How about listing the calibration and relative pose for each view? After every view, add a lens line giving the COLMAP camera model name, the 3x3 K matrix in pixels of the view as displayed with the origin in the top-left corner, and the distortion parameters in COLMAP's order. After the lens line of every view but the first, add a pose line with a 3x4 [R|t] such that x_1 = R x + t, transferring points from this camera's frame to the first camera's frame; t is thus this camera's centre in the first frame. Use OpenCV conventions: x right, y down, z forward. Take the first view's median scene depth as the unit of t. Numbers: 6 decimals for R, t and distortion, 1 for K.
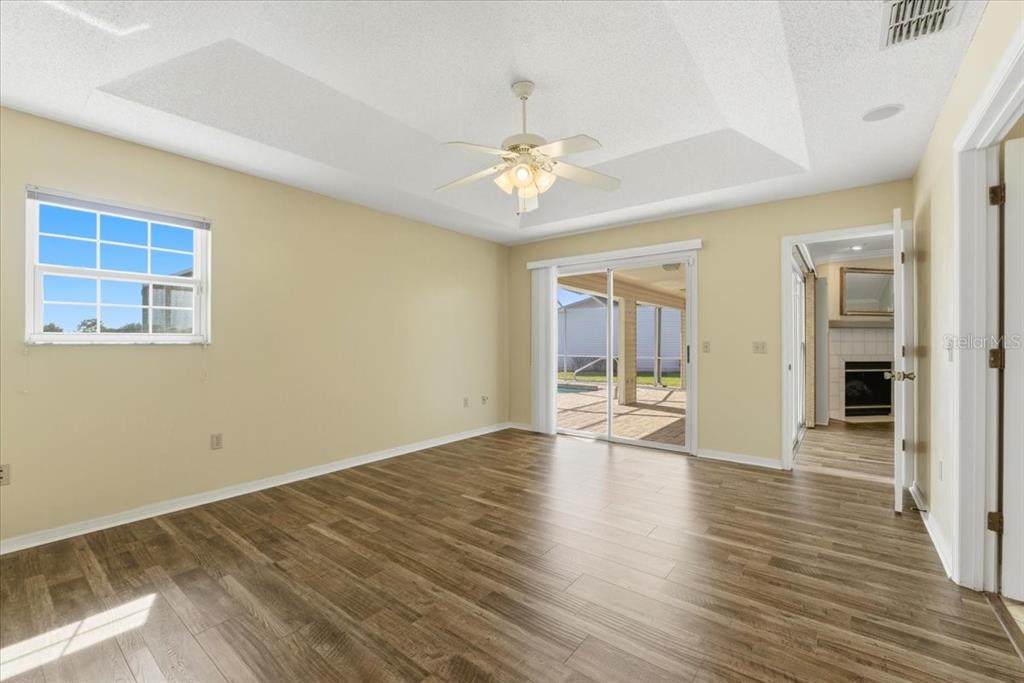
lens RADIAL K [[430.0, 0, 509.9], [0, 430.0, 341.3], [0, 0, 1]] dist [-0.014197, 0.001744]
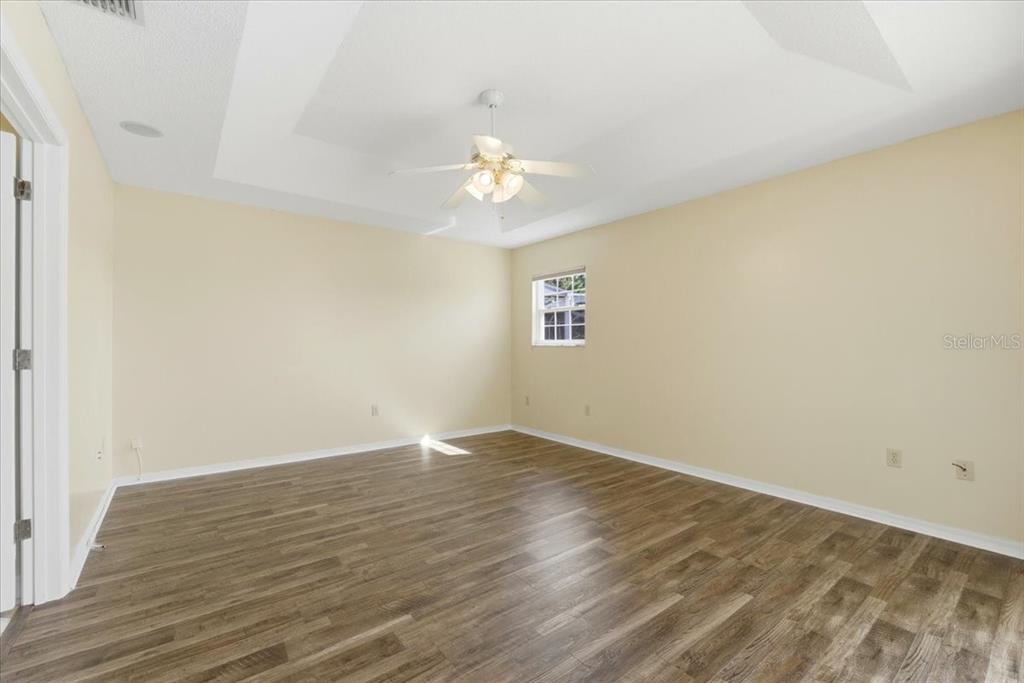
lens RADIAL K [[430.0, 0, 509.8], [0, 430.0, 344.9], [0, 0, 1]] dist [-0.014197, 0.001744]
pose [[-0.242488, -0.000014, -0.970154, 1.015661], [0.001166, 0.999999, -0.000306, 0.003059], [0.970154, -0.001205, -0.242488, 1.289798]]
